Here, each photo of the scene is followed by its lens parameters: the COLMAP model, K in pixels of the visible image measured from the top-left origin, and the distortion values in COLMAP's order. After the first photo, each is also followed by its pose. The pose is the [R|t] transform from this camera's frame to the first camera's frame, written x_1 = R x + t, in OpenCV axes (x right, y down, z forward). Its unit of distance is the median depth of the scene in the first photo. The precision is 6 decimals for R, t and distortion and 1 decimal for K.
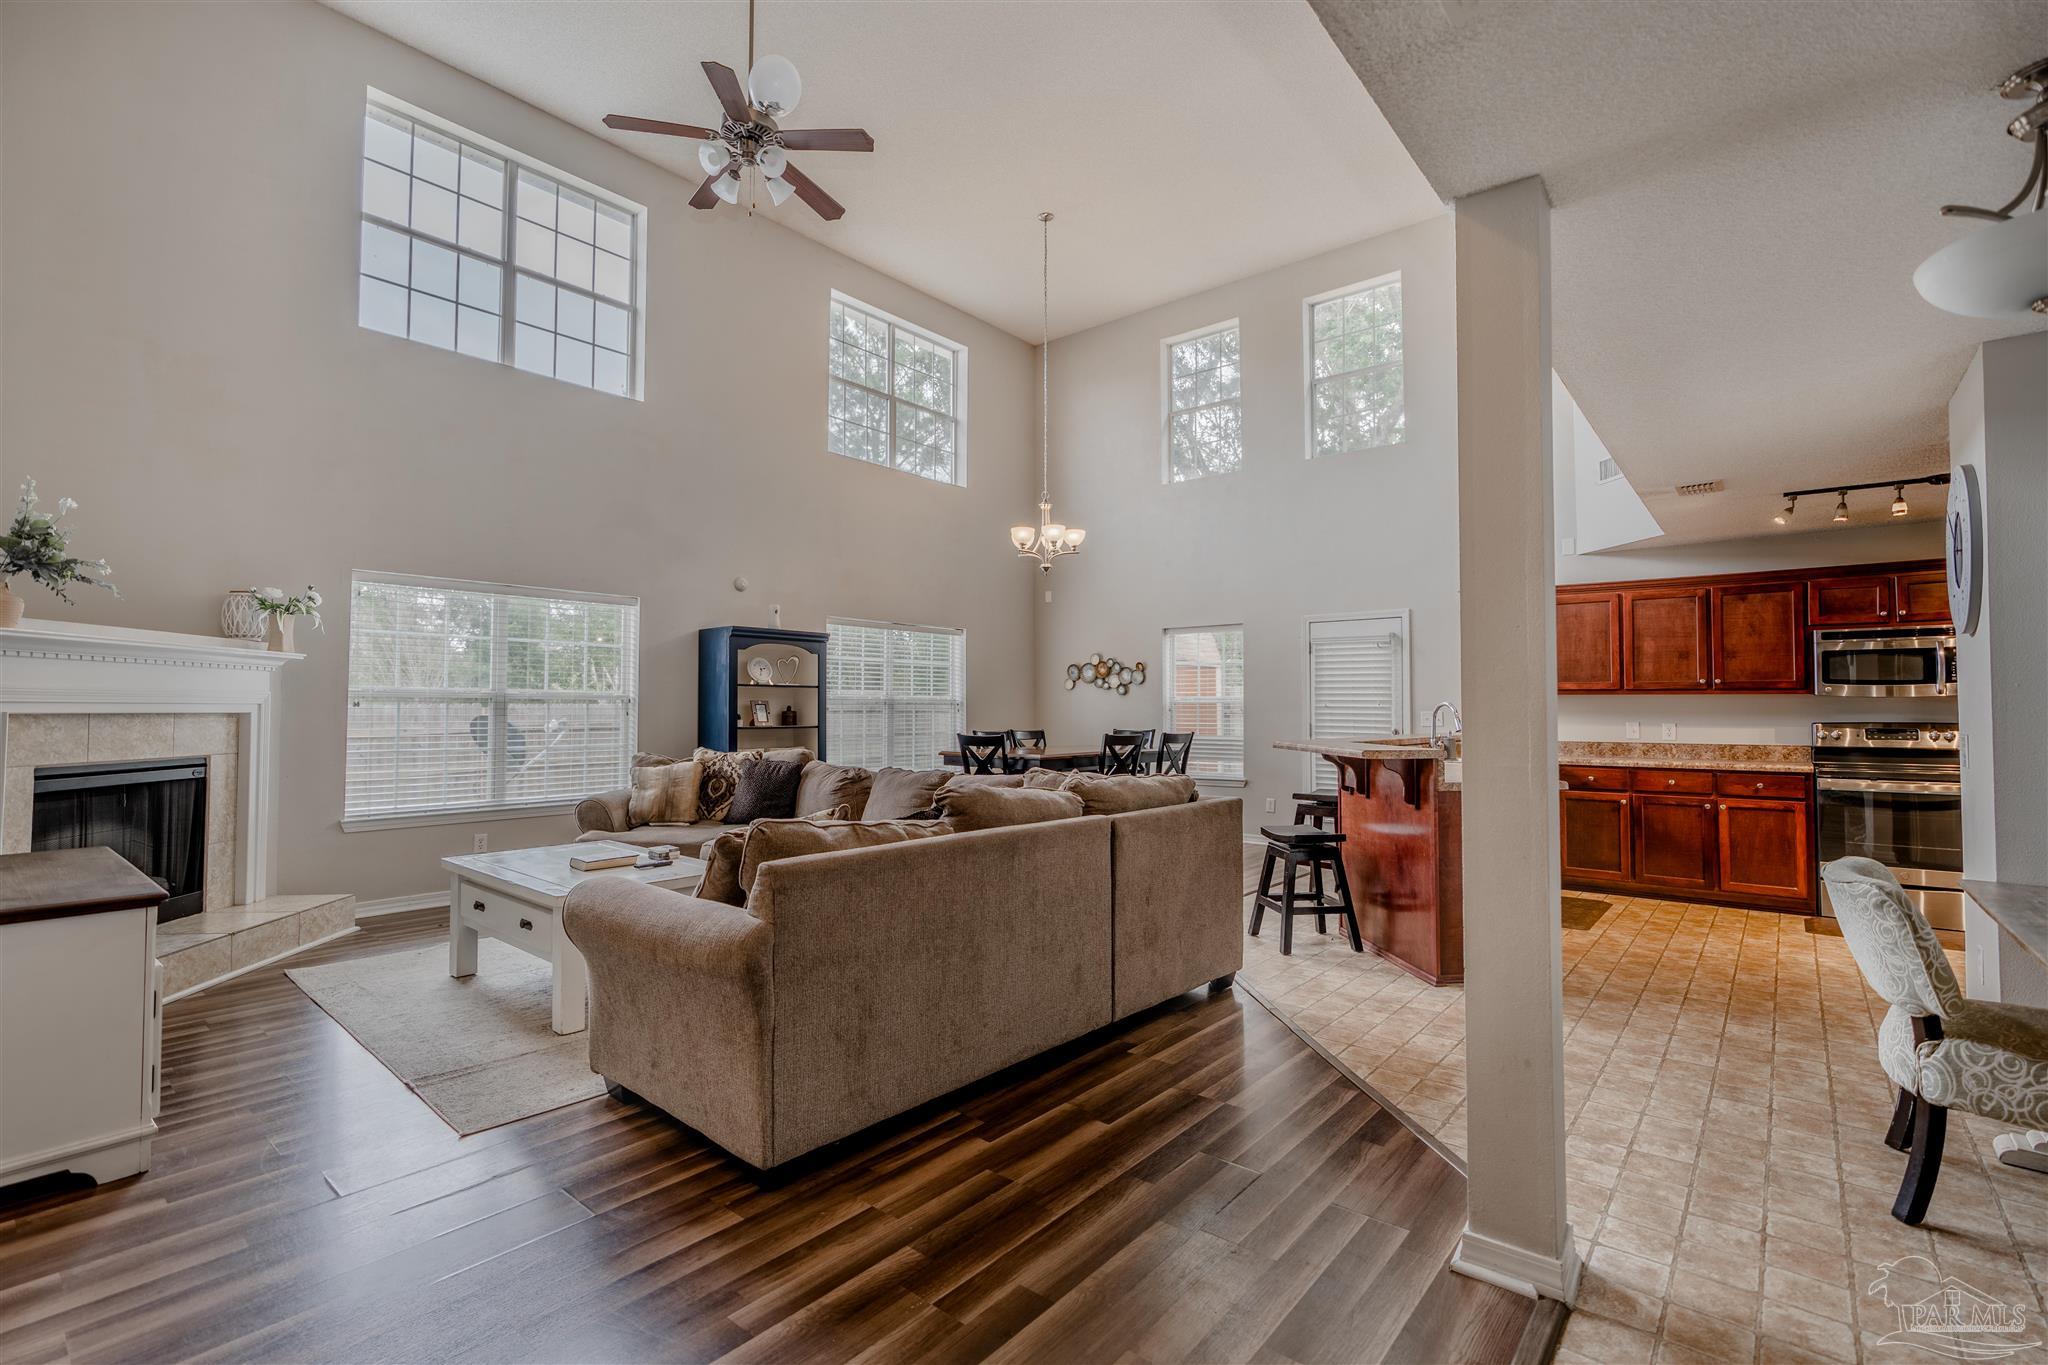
lens RADIAL K [[919.7, 0, 1018.1], [0, 919.7, 679.3], [0, 0, 1]] dist [-0.003800, 0.000212]
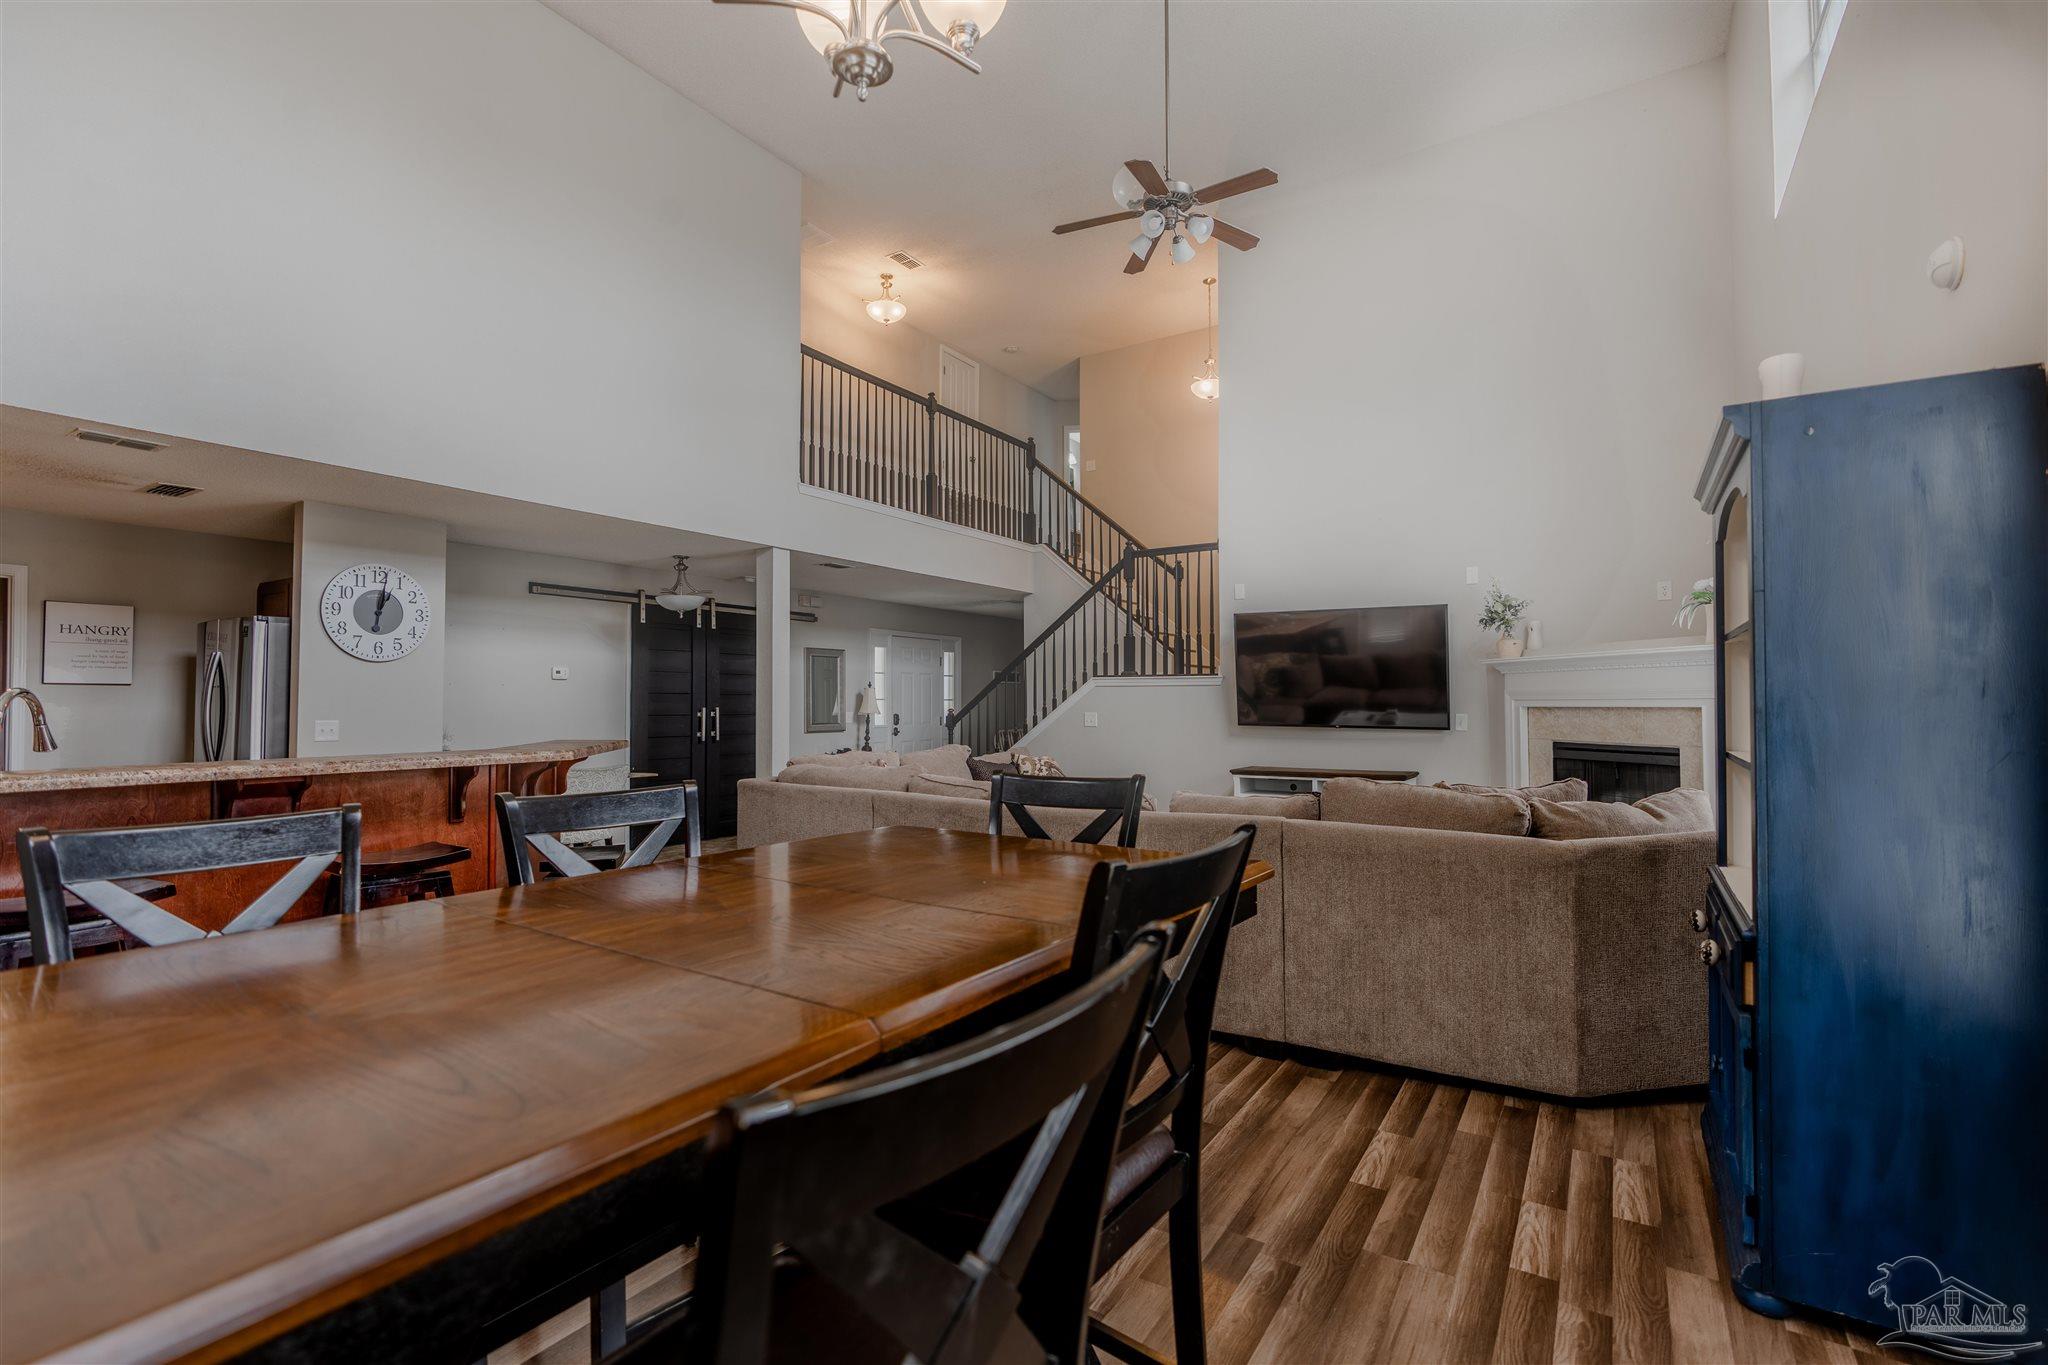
lens RADIAL K [[919.9, 0, 1016.7], [0, 919.9, 679.0], [0, 0, 1]] dist [-0.003518, 0.001048]
pose [[-0.992655, -0.002249, -0.120957, 0.022598], [0.004861, 0.998279, -0.058449, 0.048399], [0.120880, -0.058607, -0.990936, 1.509109]]
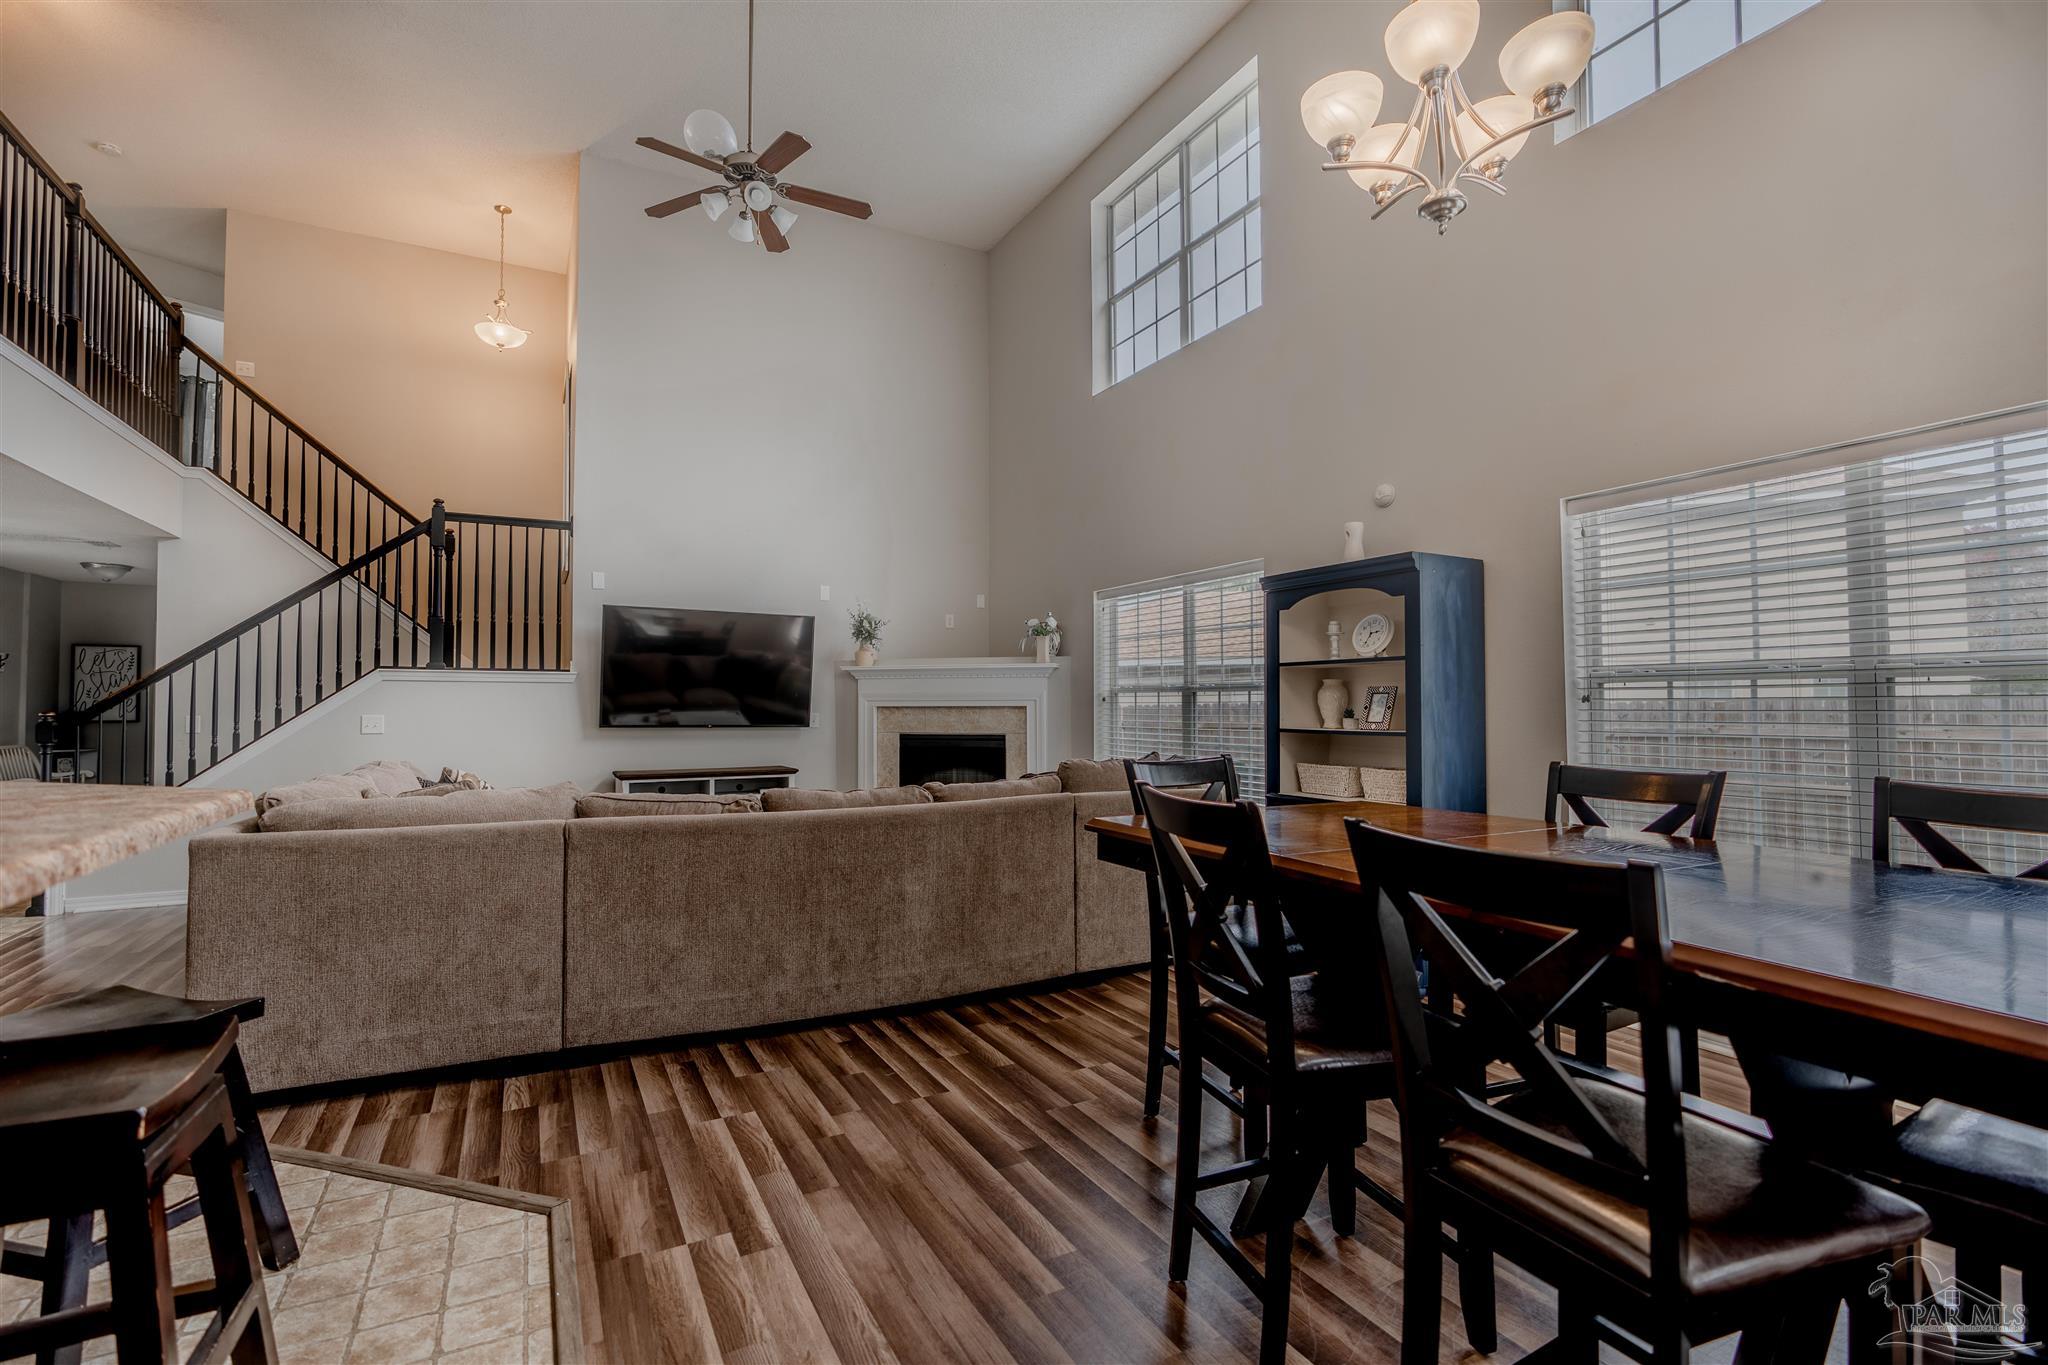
lens RADIAL K [[919.9, 0, 1016.7], [0, 919.9, 679.0], [0, 0, 1]] dist [-0.003518, 0.001048]
pose [[-0.376499, -0.026137, -0.926048, 0.421052], [0.030107, 0.998729, -0.040428, 0.041689], [0.925928, -0.043102, -0.375233, 1.219326]]
